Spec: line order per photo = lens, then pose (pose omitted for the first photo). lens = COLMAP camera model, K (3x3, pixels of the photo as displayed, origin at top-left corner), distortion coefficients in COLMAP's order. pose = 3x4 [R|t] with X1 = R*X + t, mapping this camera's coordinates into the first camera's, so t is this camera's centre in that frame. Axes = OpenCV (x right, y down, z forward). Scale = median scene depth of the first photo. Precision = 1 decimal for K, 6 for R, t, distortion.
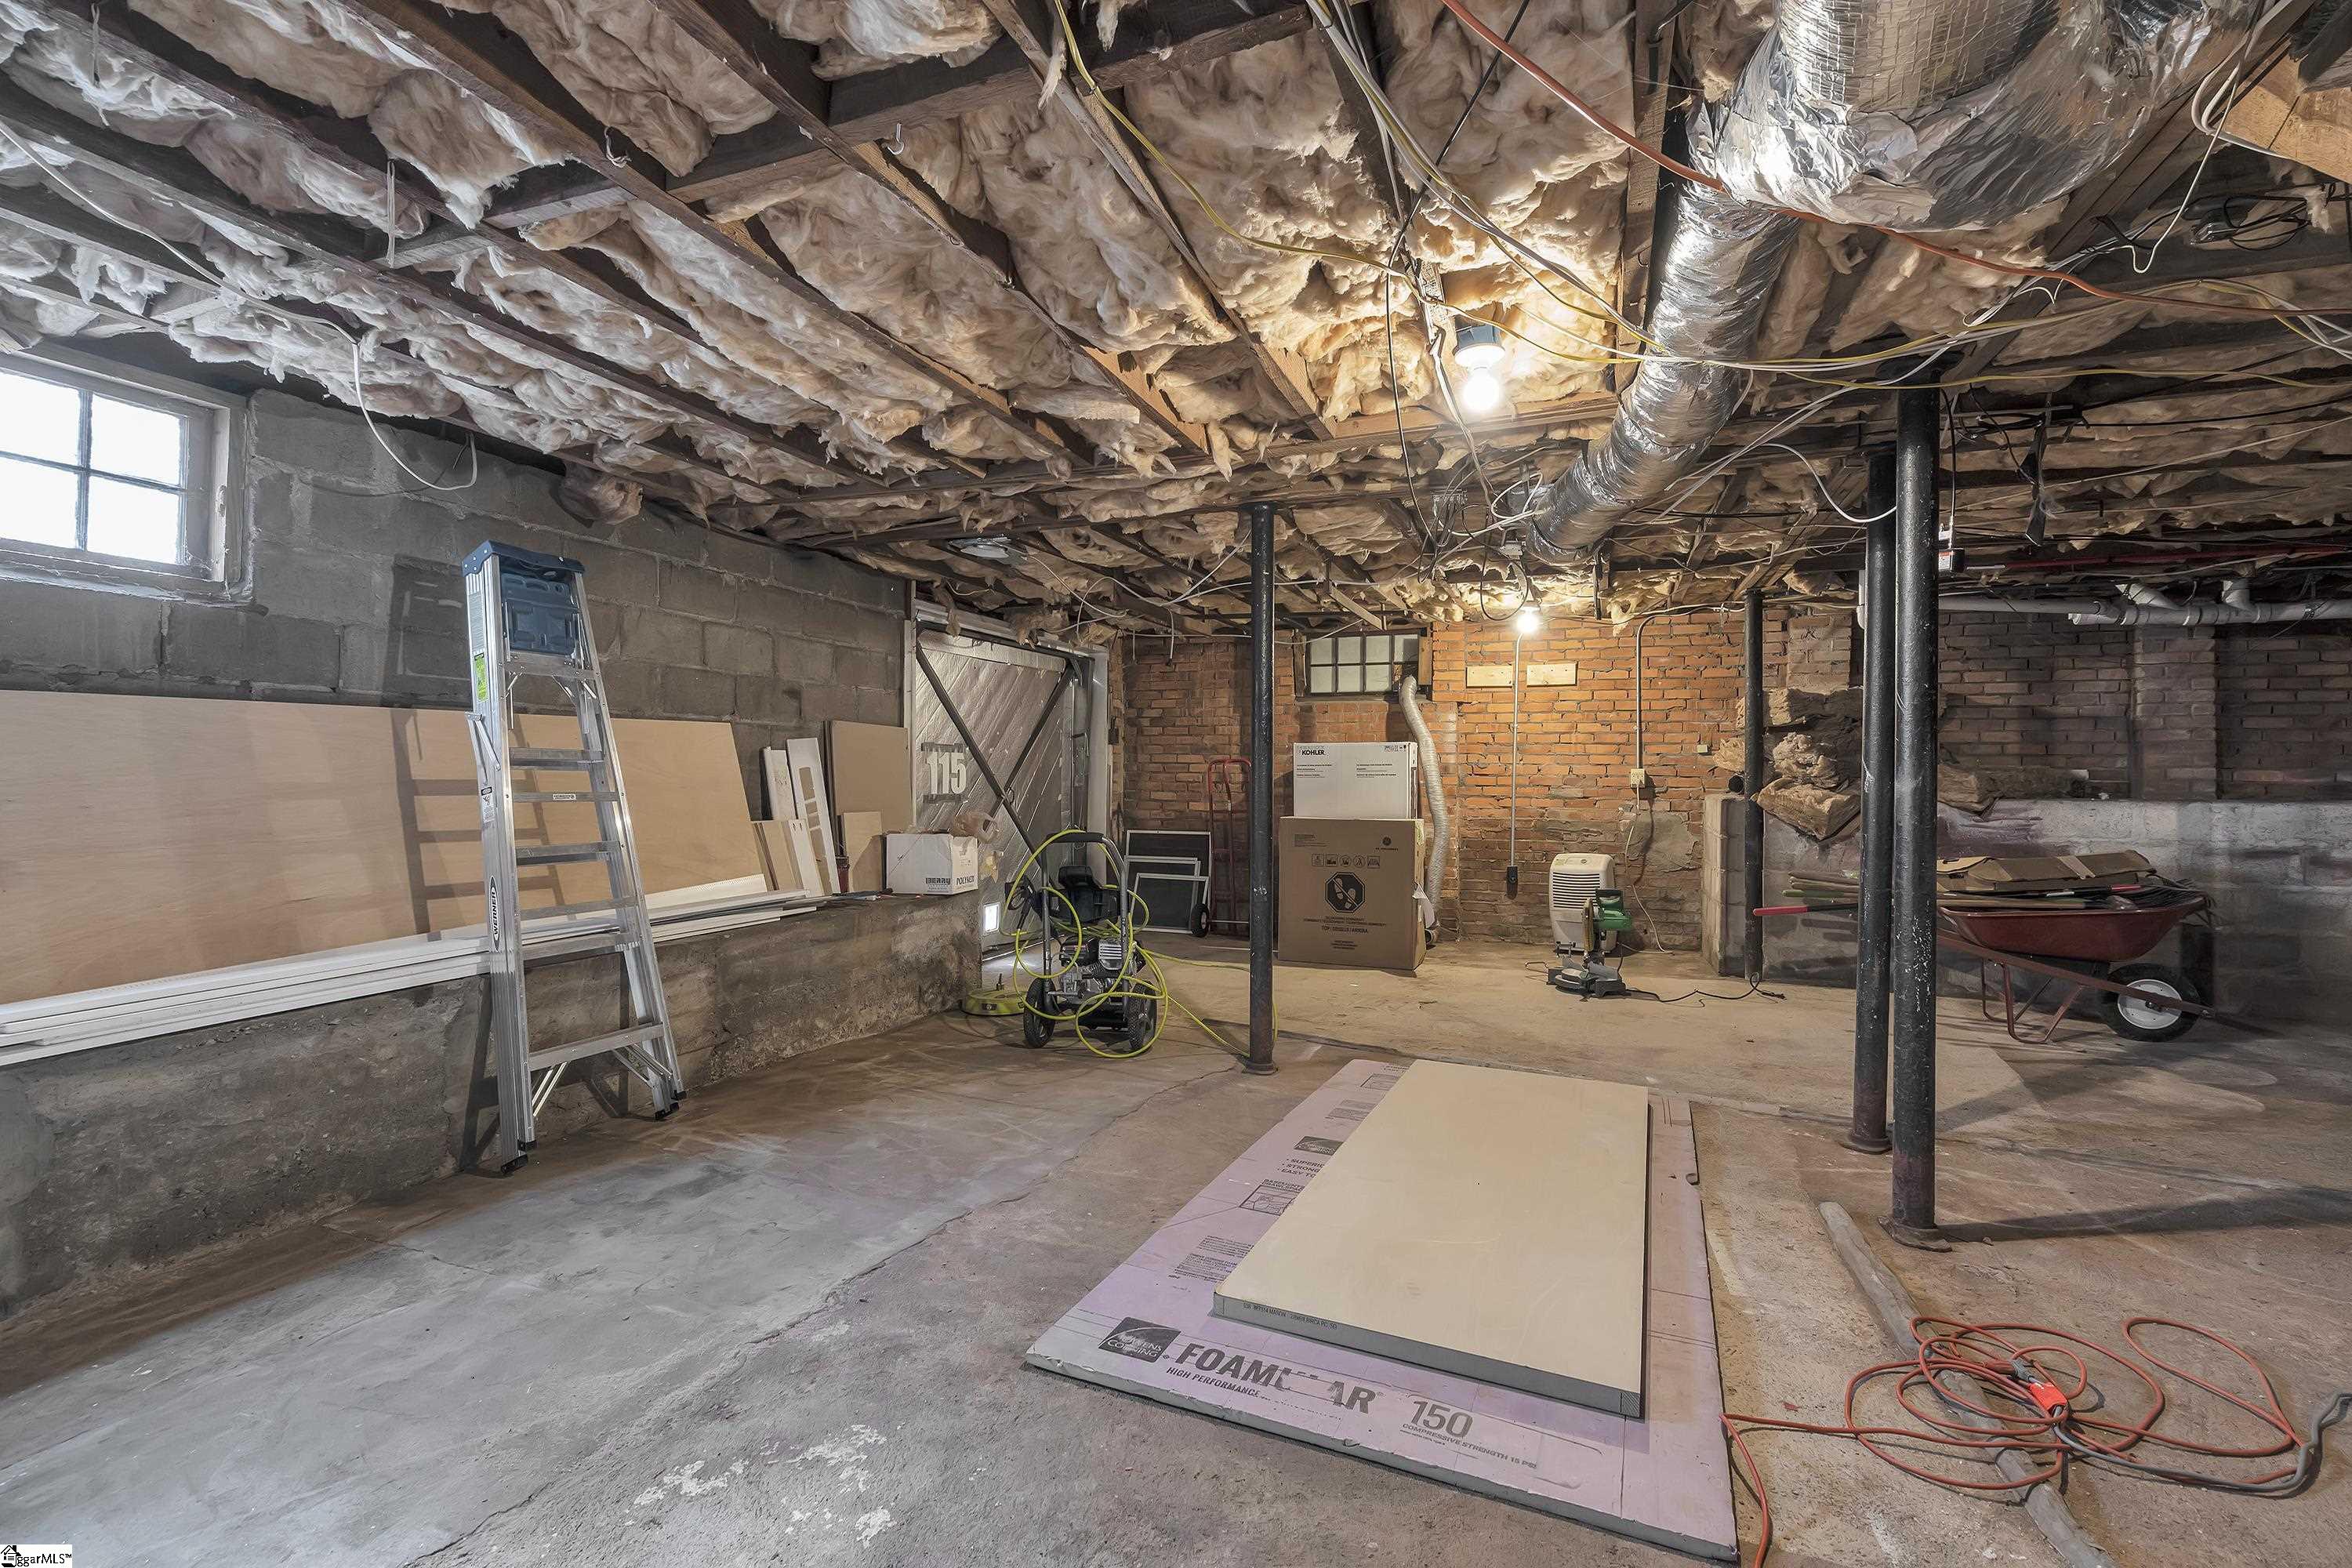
lens RADIAL K [[1069.7, 0, 1171.2], [0, 1069.7, 775.7], [0, 0, 1]] dist [-0.005960, 0.000308]
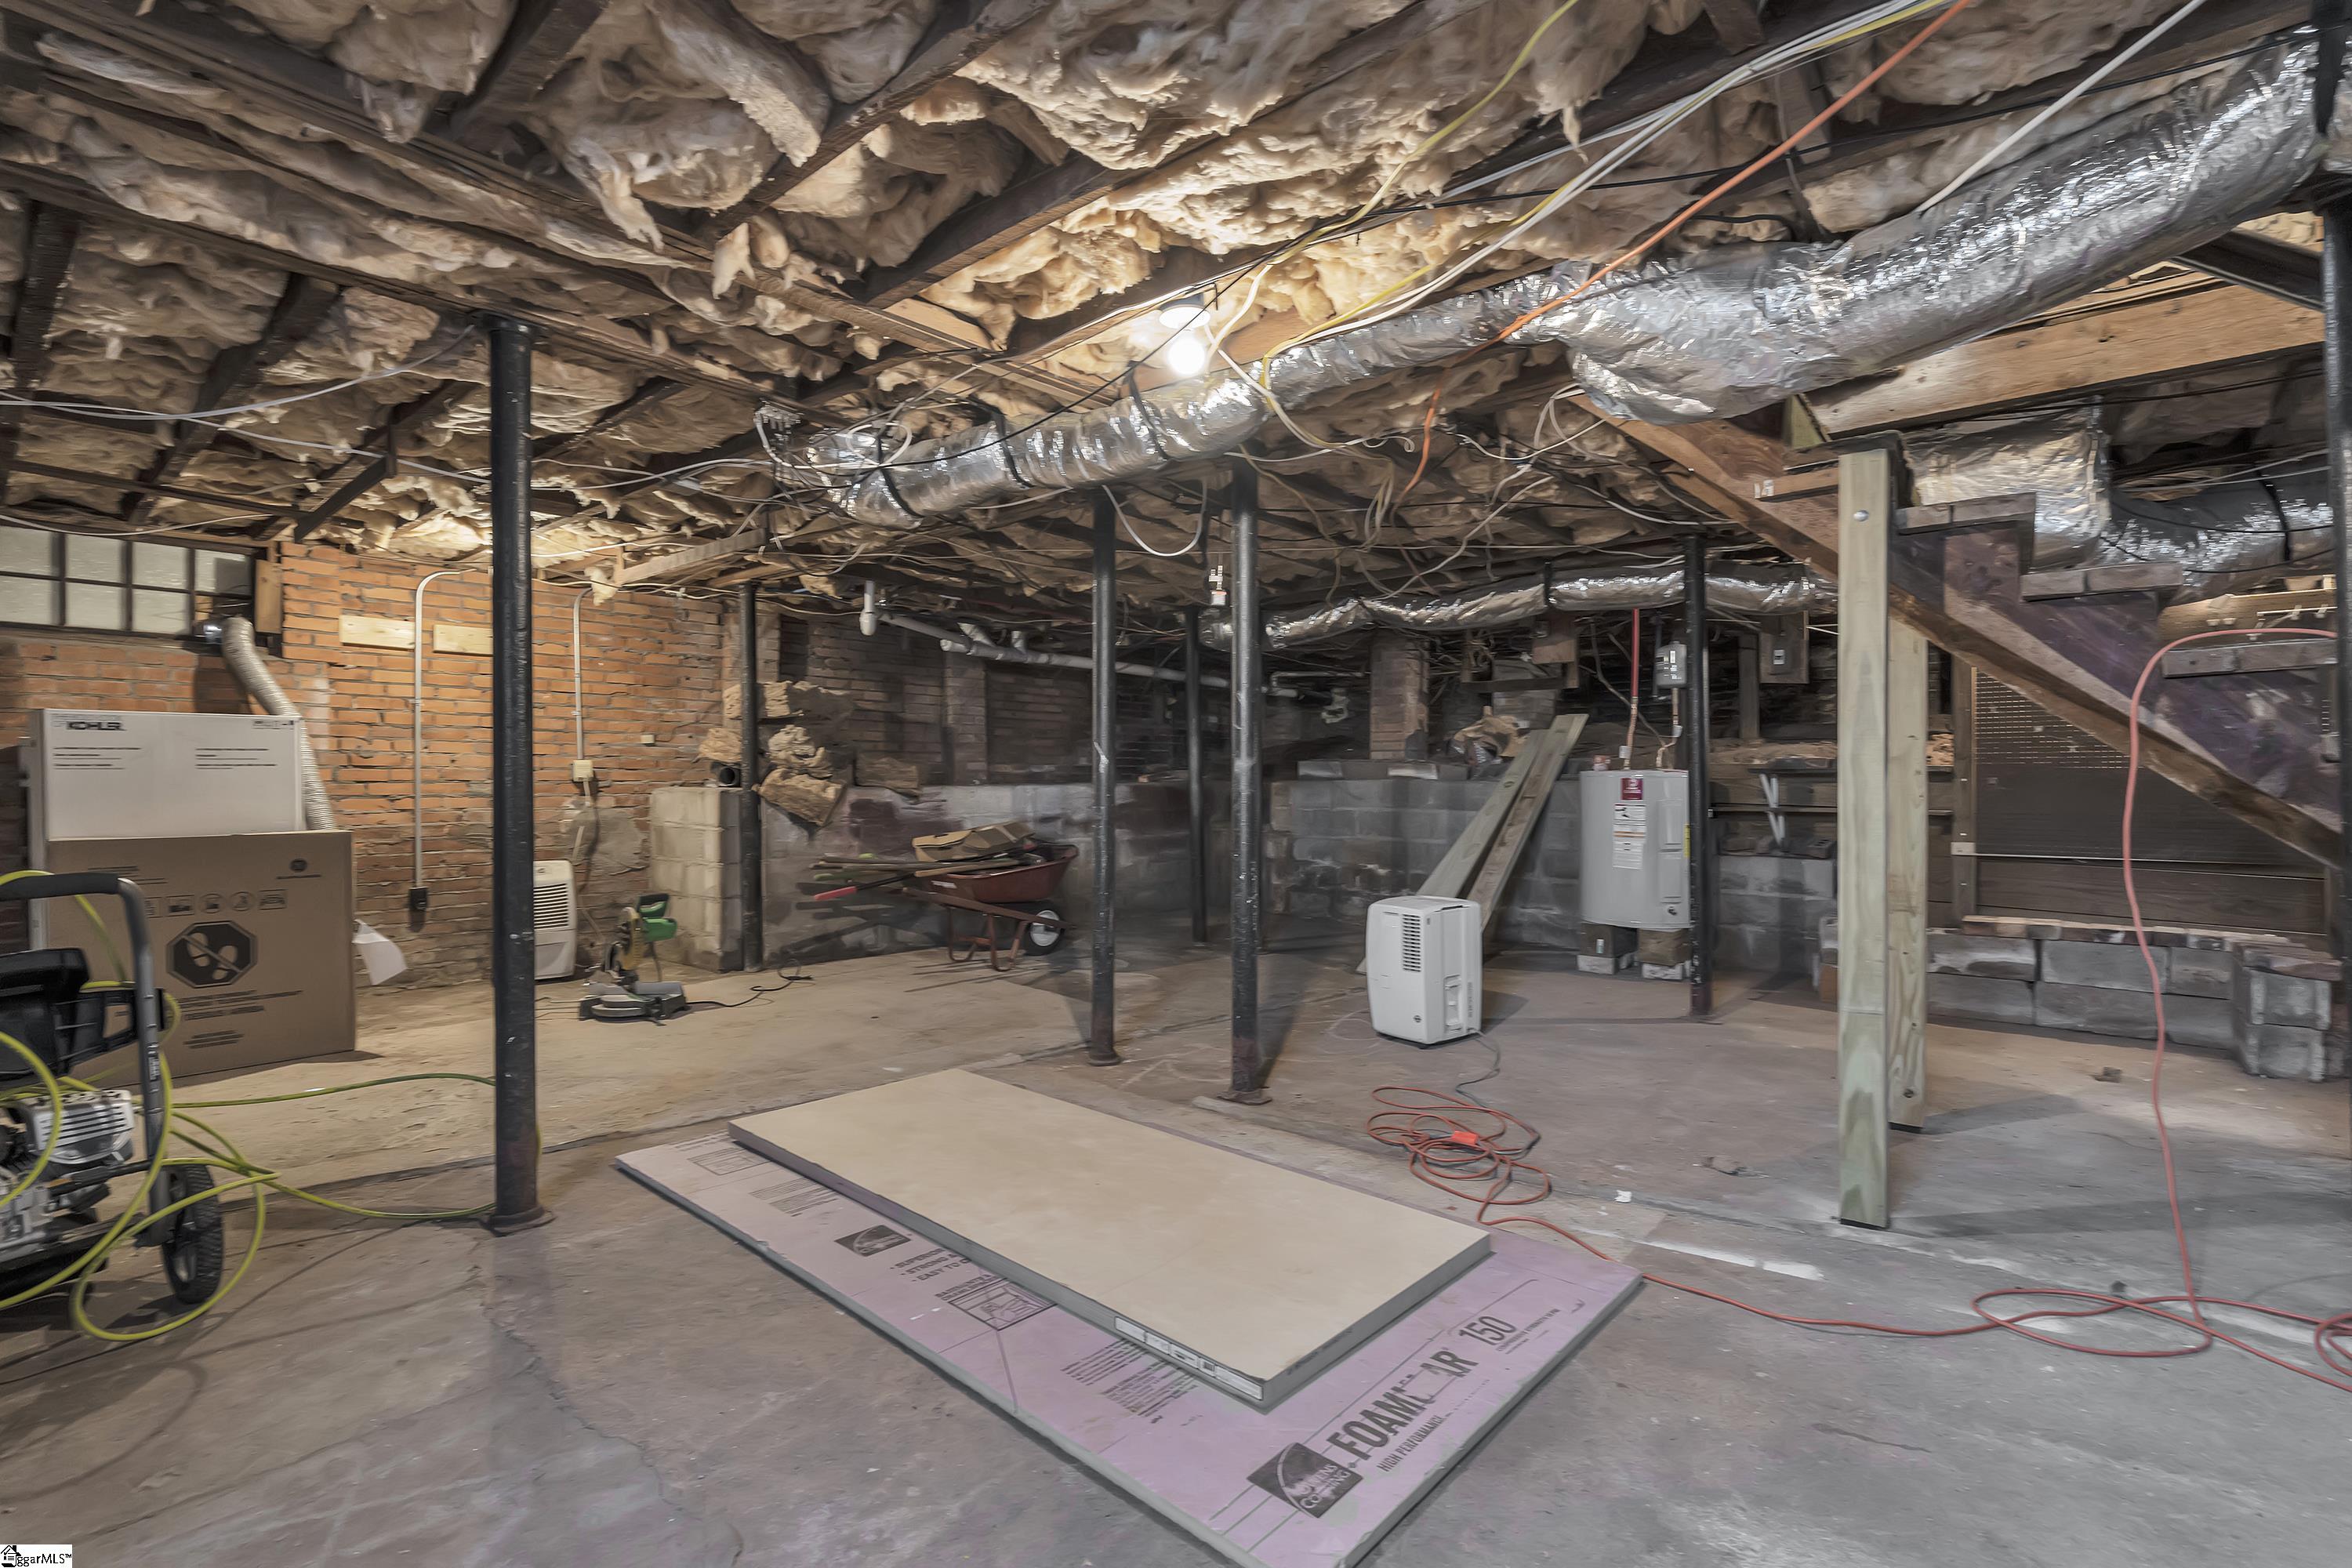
lens RADIAL K [[1069.7, 0, 1173.0], [0, 1069.7, 779.1], [0, 0, 1]] dist [-0.005960, 0.000308]
pose [[0.298943, -0.005433, 0.954255, -0.302160], [0.007710, 0.999965, 0.003278, 0.011966], [-0.954240, 0.006377, 0.298974, 0.336265]]
